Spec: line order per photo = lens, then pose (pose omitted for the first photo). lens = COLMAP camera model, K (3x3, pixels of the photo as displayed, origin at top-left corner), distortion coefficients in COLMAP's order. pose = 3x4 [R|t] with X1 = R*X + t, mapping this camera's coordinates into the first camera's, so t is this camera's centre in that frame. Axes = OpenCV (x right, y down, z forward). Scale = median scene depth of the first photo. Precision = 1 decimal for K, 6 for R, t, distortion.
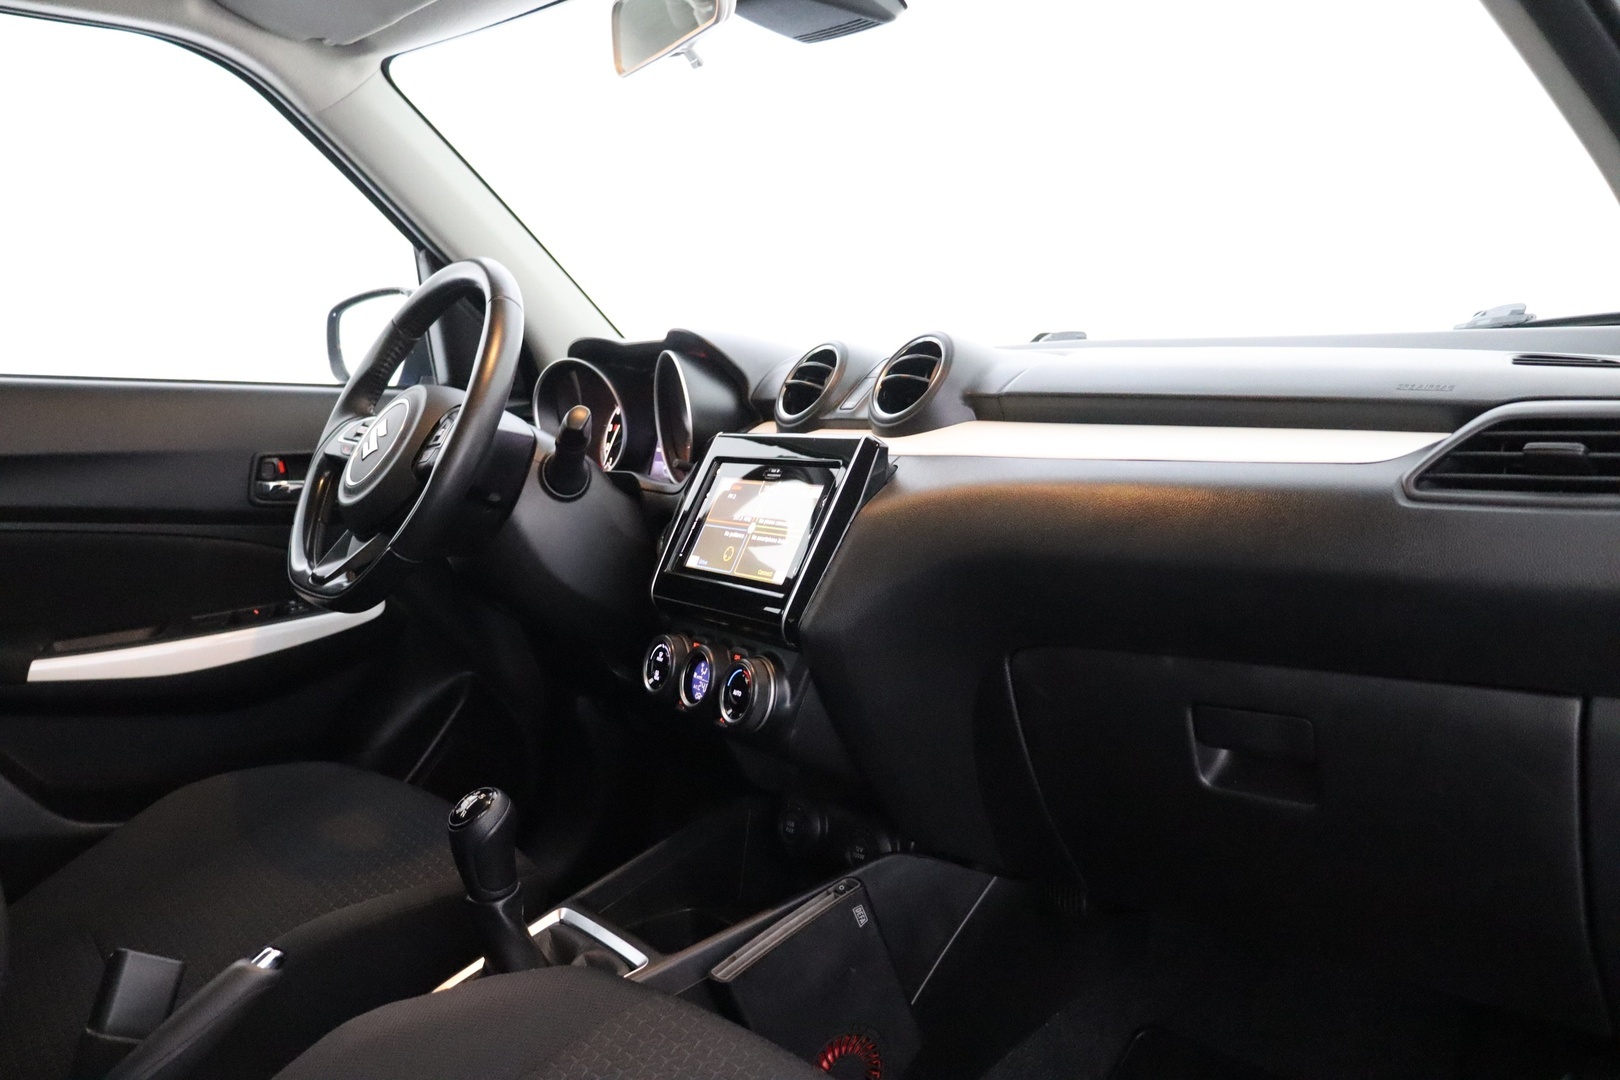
lens RADIAL K [[1433.7, 0, 810.0], [0, 1433.7, 540.0], [0, 0, 1]] dist [-0.004699, -0.003173]
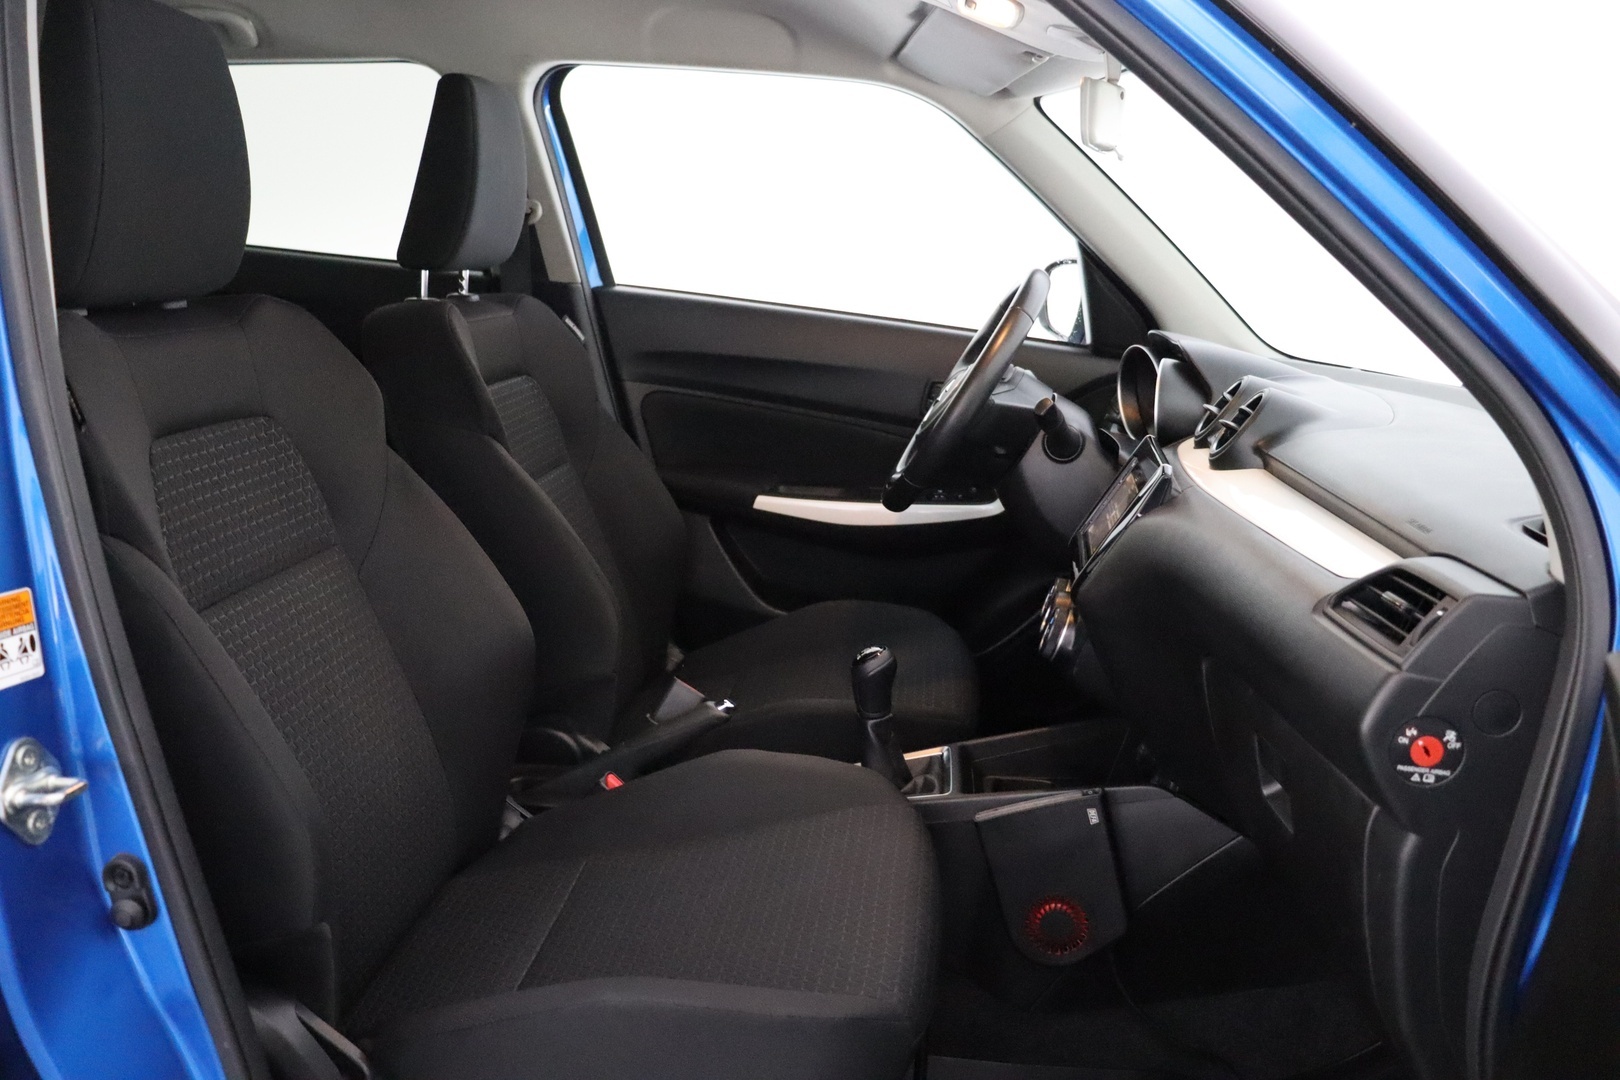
lens RADIAL K [[1433.7, 0, 810.0], [0, 1433.7, 540.0], [0, 0, 1]] dist [-0.004699, -0.003173]
pose [[0.753219, 0.224930, -0.618117, 0.447994], [-0.170006, 0.974357, 0.147400, -0.102760], [0.635421, -0.005941, 0.772143, -0.140445]]
